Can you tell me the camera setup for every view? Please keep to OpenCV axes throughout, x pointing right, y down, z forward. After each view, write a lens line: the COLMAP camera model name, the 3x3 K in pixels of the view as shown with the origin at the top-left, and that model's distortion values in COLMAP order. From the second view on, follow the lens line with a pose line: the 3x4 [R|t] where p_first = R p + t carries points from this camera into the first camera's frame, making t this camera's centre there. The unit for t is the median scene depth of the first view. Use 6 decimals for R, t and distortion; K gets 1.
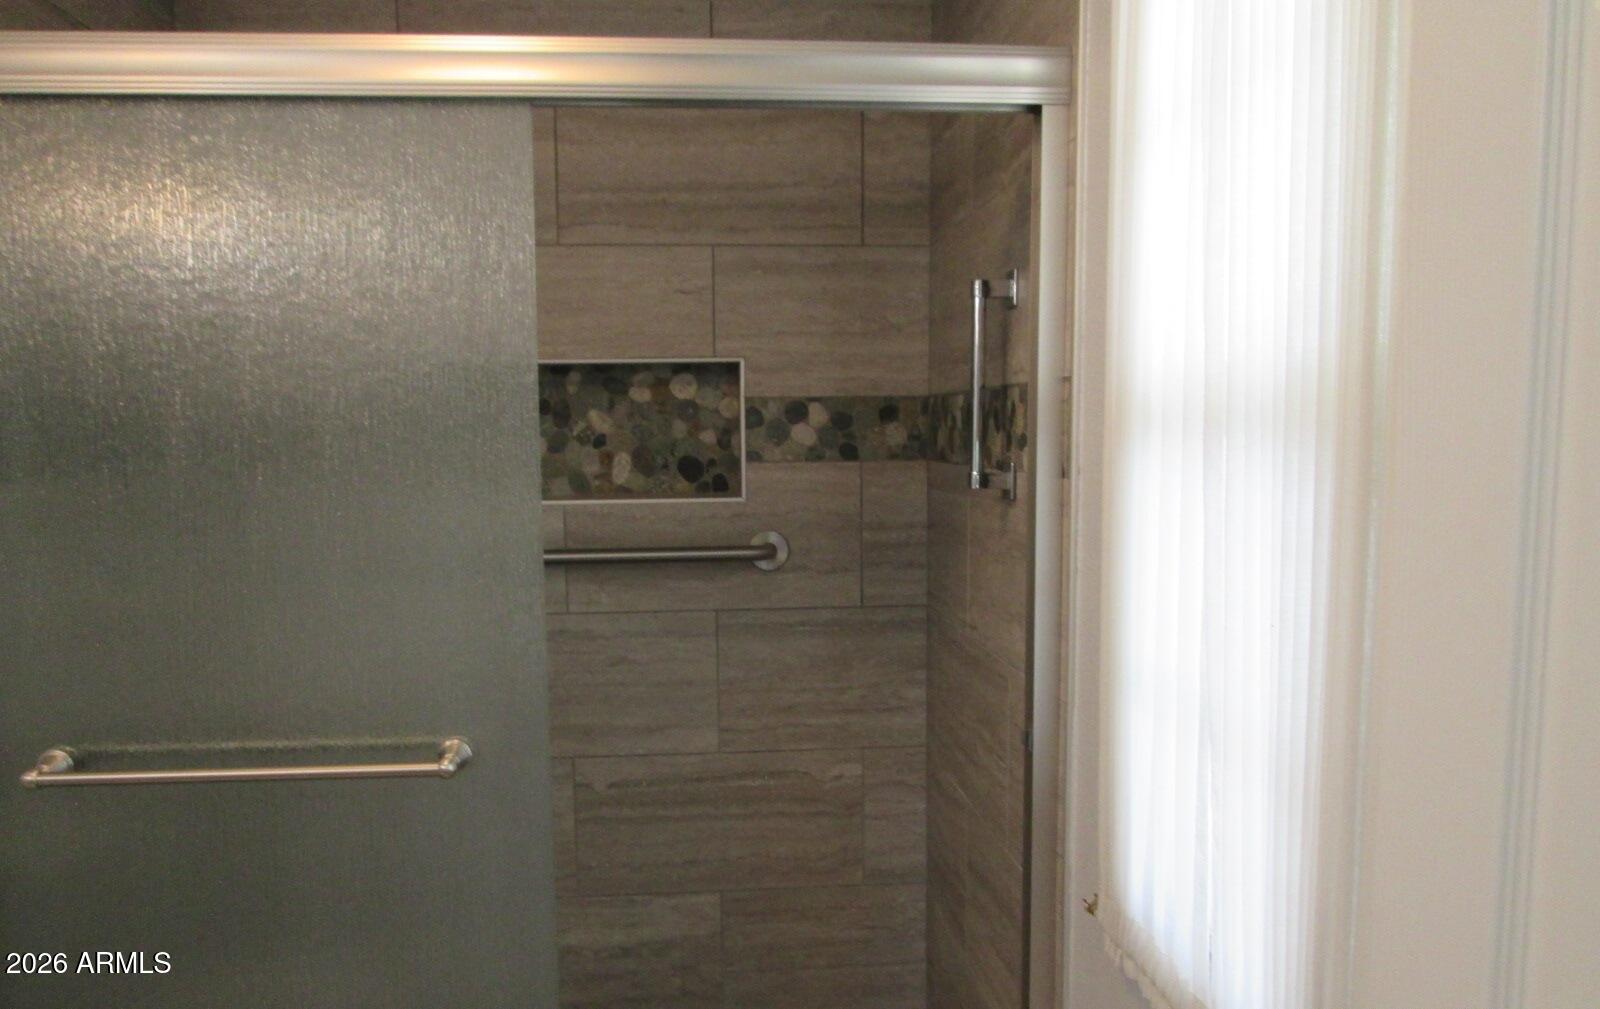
lens RADIAL K [[1335.1, 0, 811.2], [0, 1335.1, 609.0], [0, 0, 1]] dist [-0.048320, 0.014897]
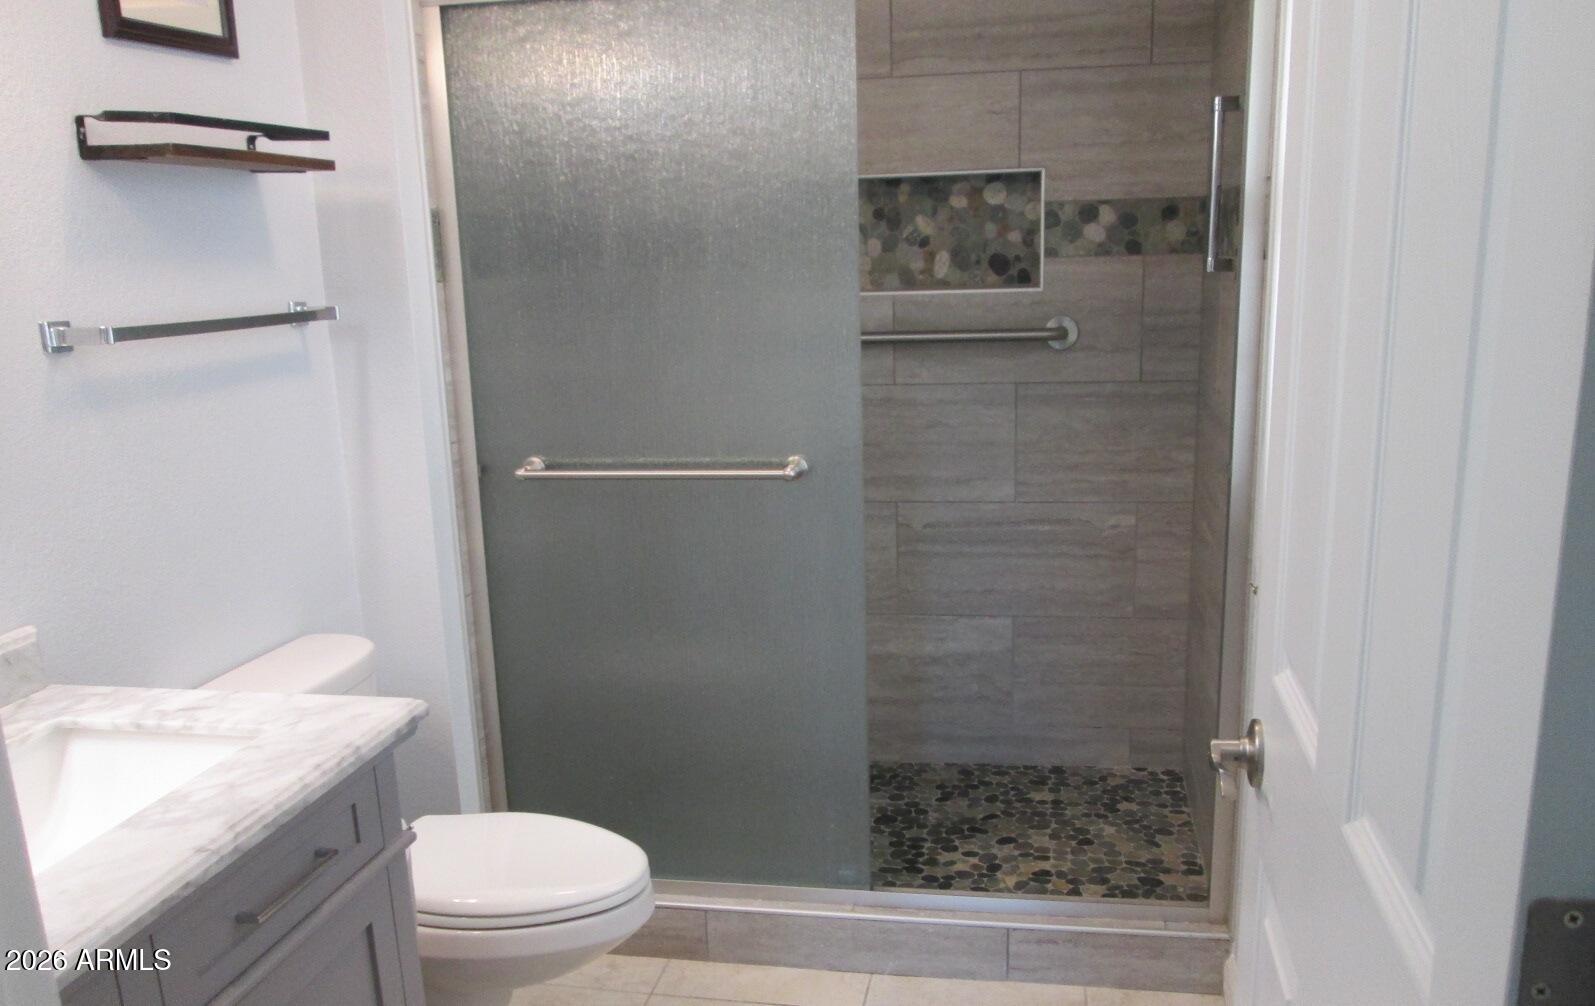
lens RADIAL K [[1331.0, 0, 803.8], [0, 1331.0, 594.7], [0, 0, 1]] dist [-0.048320, 0.014897]
pose [[0.961010, 0.048683, -0.272194, 0.081813], [-0.014053, 0.991706, 0.127756, 0.040573], [0.276156, -0.118949, 0.953724, -0.223338]]
